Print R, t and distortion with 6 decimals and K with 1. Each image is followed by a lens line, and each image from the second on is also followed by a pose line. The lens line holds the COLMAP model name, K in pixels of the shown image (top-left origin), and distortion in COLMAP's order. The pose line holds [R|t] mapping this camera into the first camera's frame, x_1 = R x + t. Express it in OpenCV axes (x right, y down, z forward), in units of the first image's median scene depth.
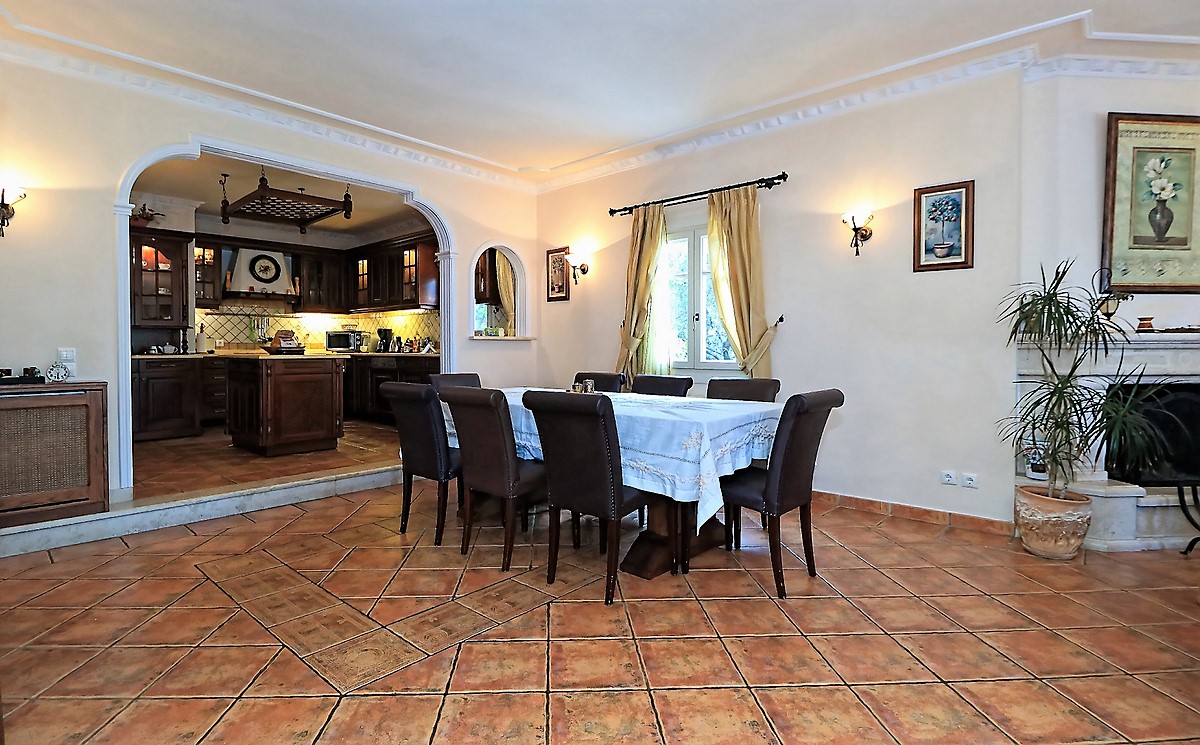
lens RADIAL K [[586.0, 0, 566.6], [0, 586.0, 356.2], [0, 0, 1]] dist [0.000379, -0.012452]
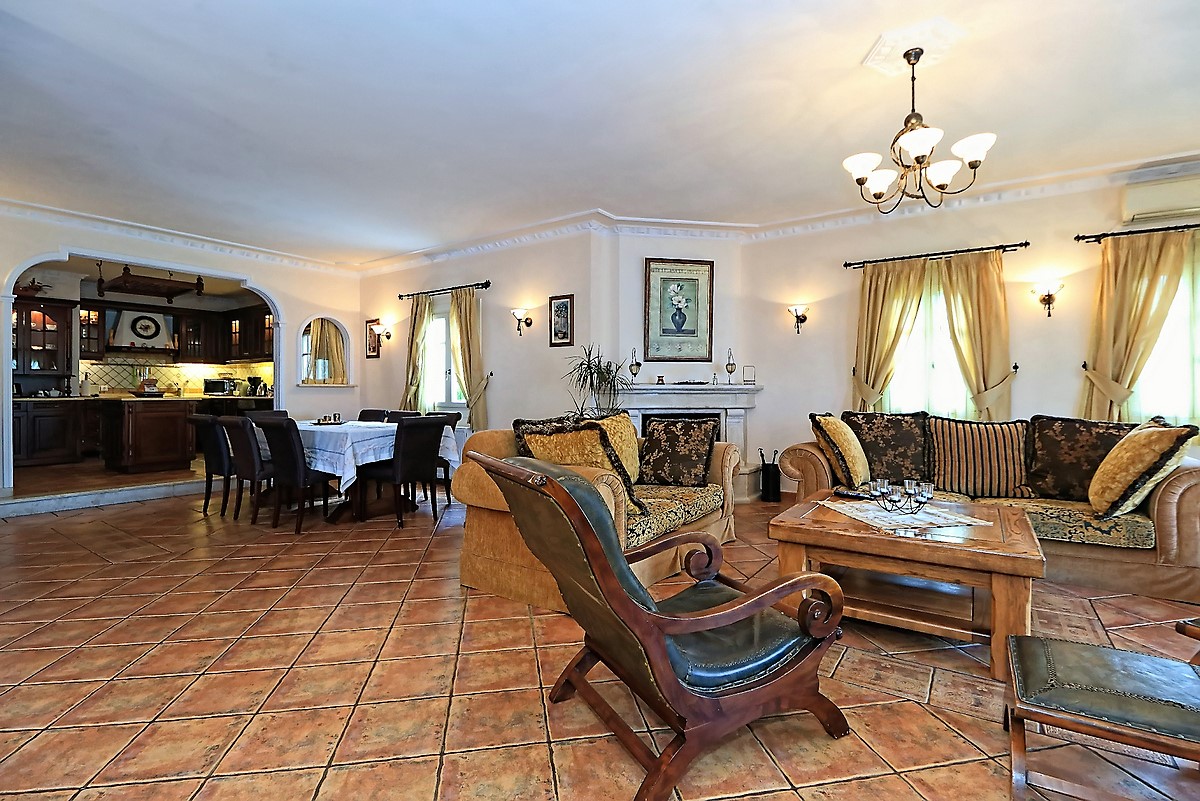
lens RADIAL K [[554.5, 0, 593.7], [0, 554.5, 394.9], [0, 0, 1]] dist [0.000936, -0.013171]
pose [[0.988732, 0.000877, 0.149694, 0.513053], [0.000600, 0.999952, -0.009821, 0.007096], [-0.149695, 0.009800, 0.988684, -0.597242]]
